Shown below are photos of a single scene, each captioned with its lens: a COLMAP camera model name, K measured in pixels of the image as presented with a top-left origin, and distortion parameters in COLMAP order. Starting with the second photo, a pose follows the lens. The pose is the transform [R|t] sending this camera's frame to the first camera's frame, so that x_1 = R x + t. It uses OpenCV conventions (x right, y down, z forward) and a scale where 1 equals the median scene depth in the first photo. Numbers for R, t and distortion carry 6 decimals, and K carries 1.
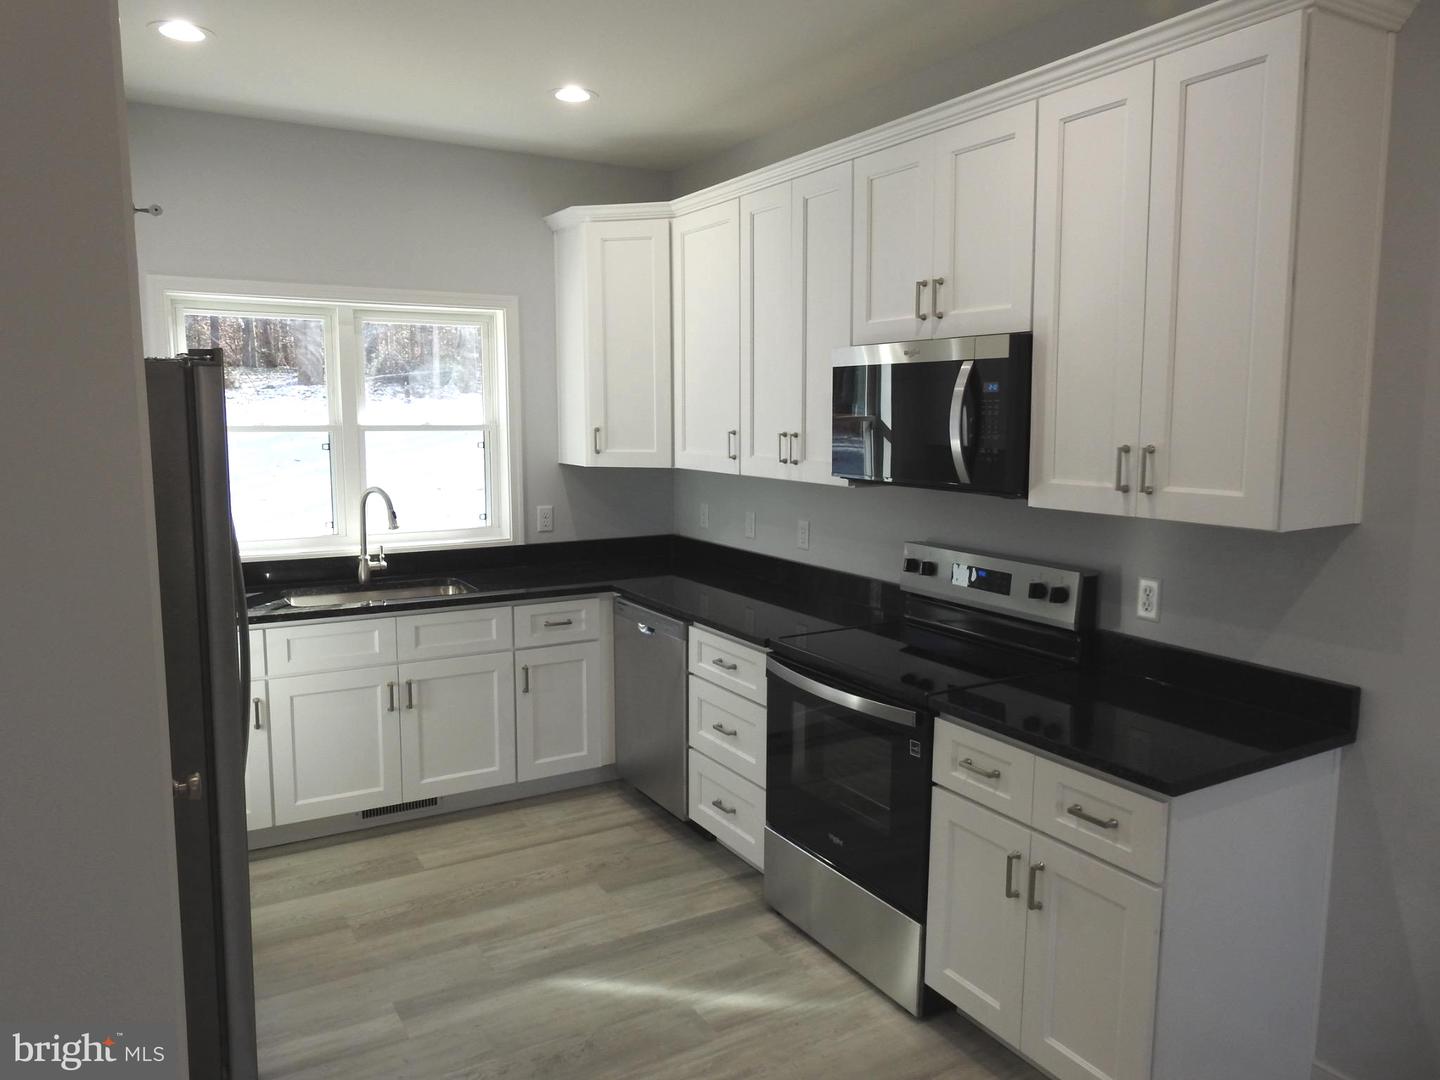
lens RADIAL K [[1026.9, 0, 717.2], [0, 1026.9, 545.1], [0, 0, 1]] dist [0.001378, 0.010275]
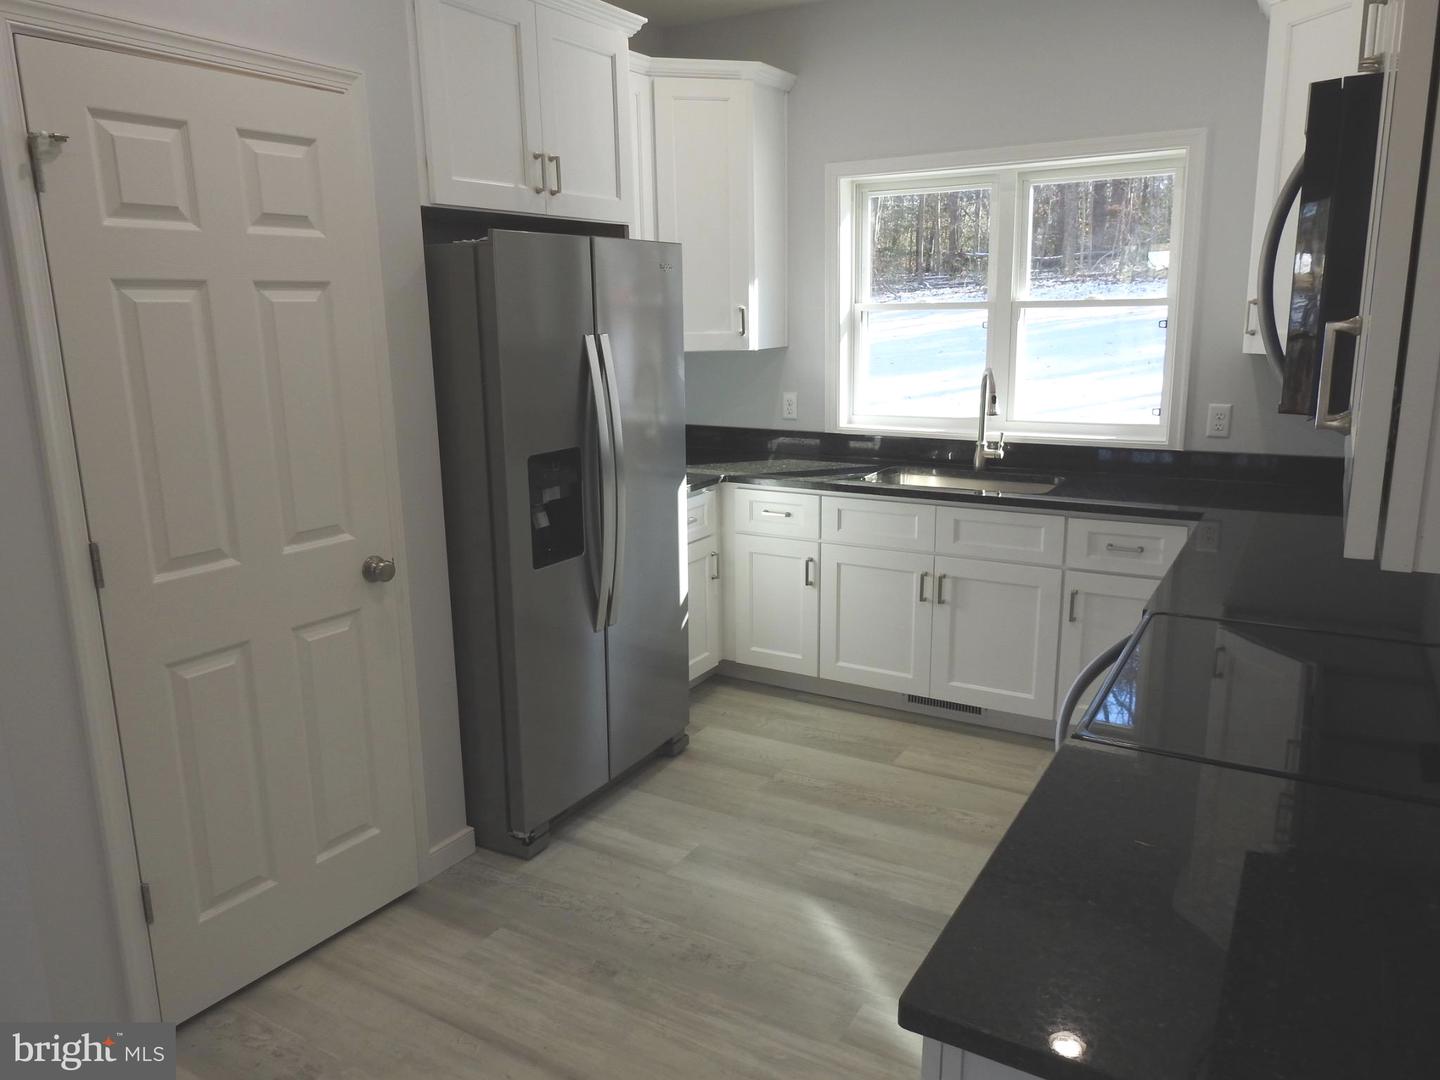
lens RADIAL K [[1026.9, 0, 717.6], [0, 1026.9, 548.2], [0, 0, 1]] dist [0.001378, 0.010275]
pose [[0.483260, 0.184698, -0.855772, 0.400245], [-0.094223, 0.982788, 0.158903, -0.022360], [0.870392, 0.003842, 0.492345, 0.351003]]
